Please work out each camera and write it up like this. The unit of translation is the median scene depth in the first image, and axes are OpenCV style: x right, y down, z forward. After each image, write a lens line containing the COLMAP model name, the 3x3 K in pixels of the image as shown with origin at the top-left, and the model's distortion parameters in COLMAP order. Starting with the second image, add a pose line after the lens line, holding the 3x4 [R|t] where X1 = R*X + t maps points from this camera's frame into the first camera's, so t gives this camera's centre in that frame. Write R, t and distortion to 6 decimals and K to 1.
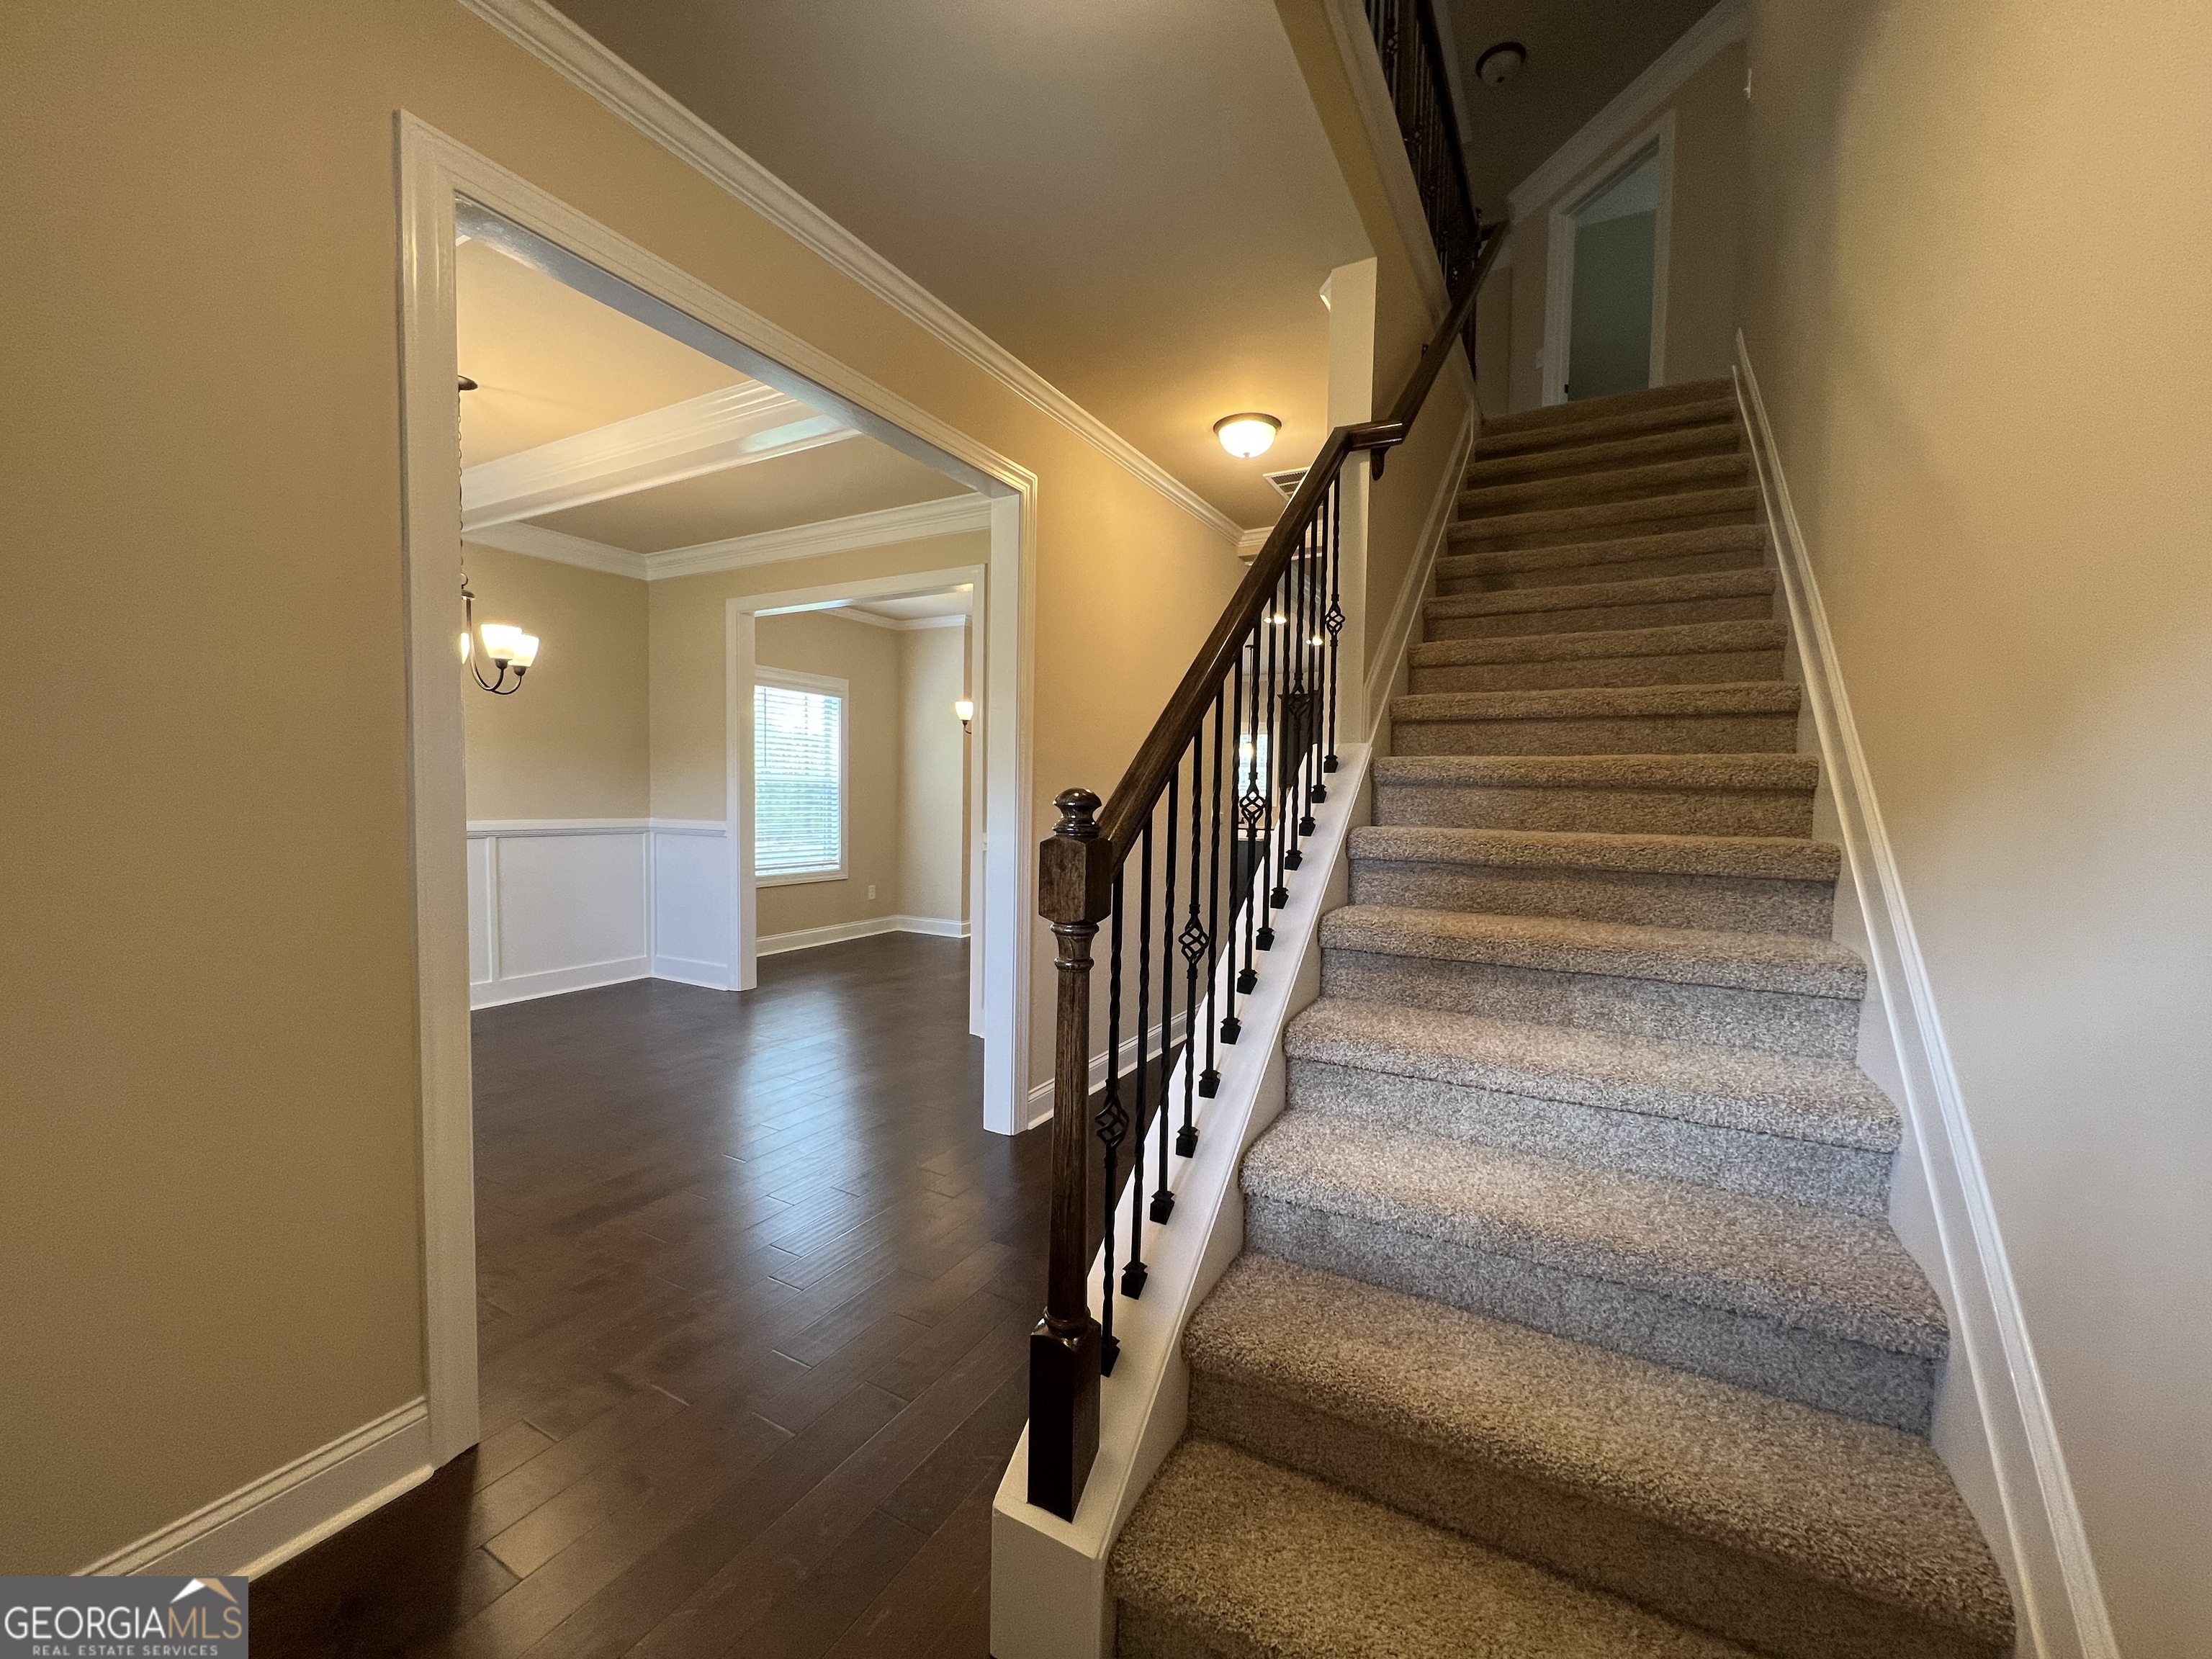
lens RADIAL K [[890.4, 0, 1108.5], [0, 890.4, 834.5], [0, 0, 1]] dist [0.000220, 0.000562]
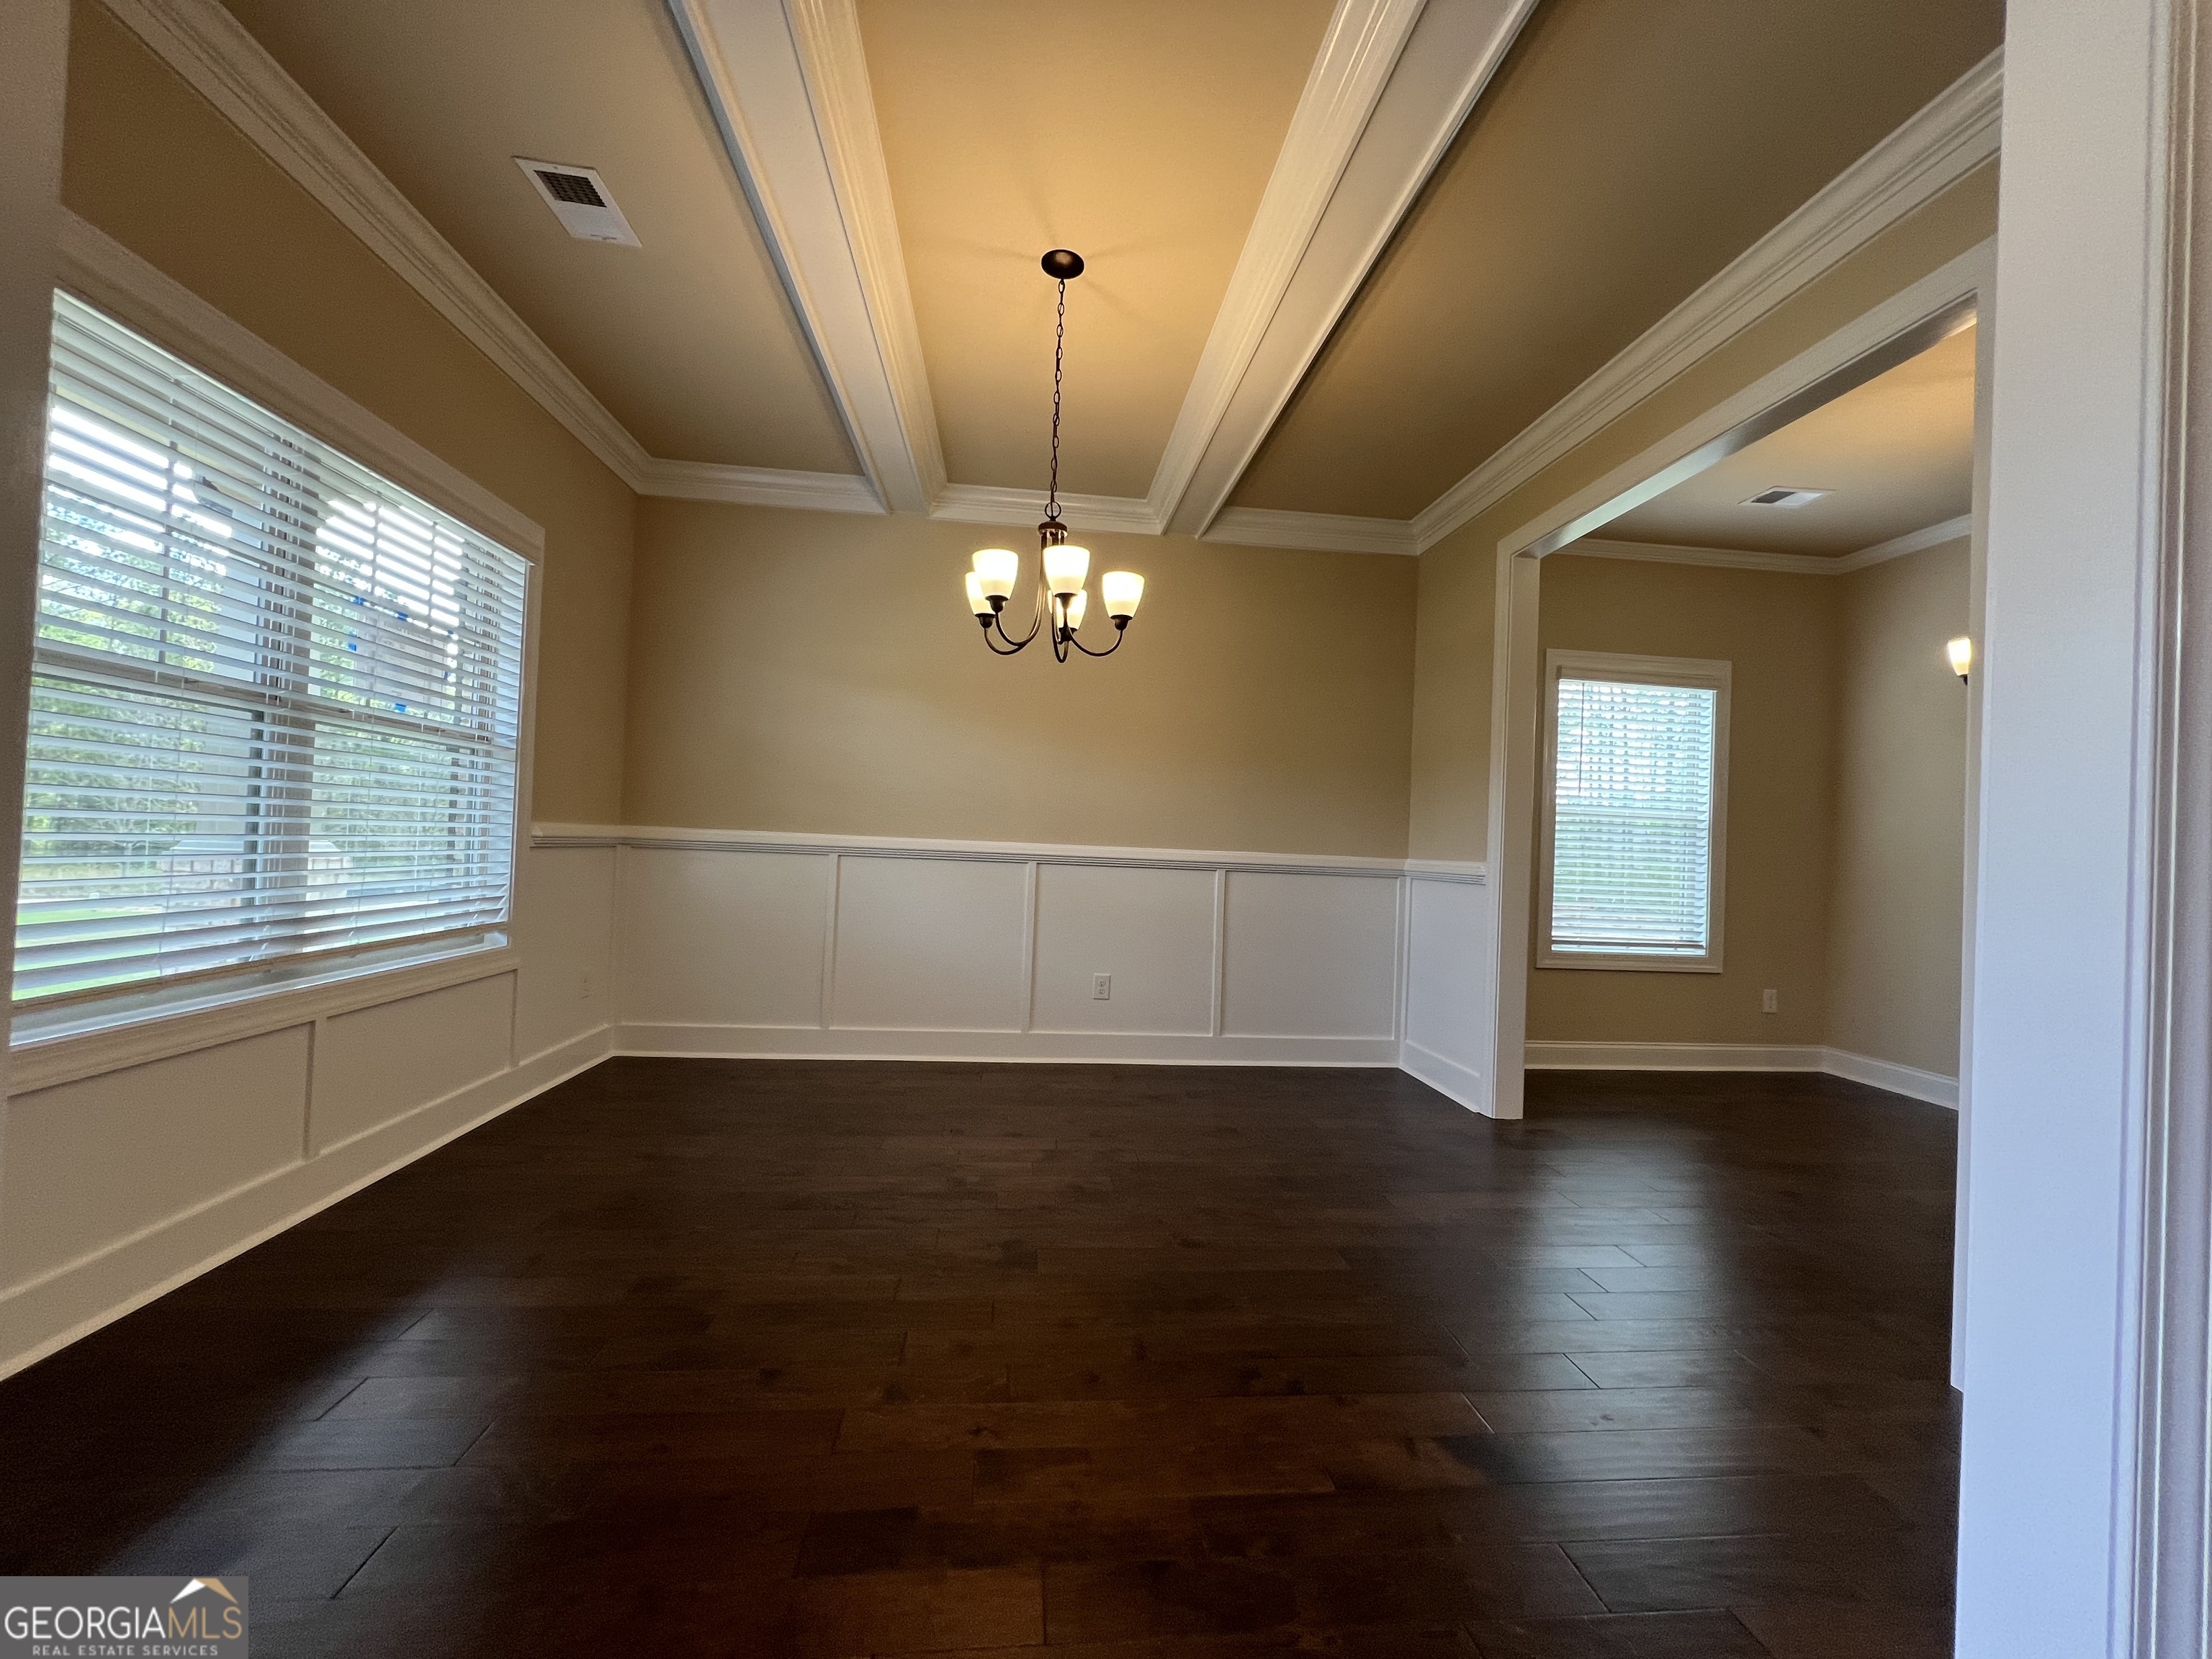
lens RADIAL K [[890.4, 0, 1108.5], [0, 890.4, 834.5], [0, 0, 1]] dist [0.000220, 0.000562]
pose [[0.575621, -0.007104, -0.817685, -0.032725], [-0.068779, 0.995998, -0.057071, 0.021785], [0.814819, 0.089091, 0.572829, 0.339468]]
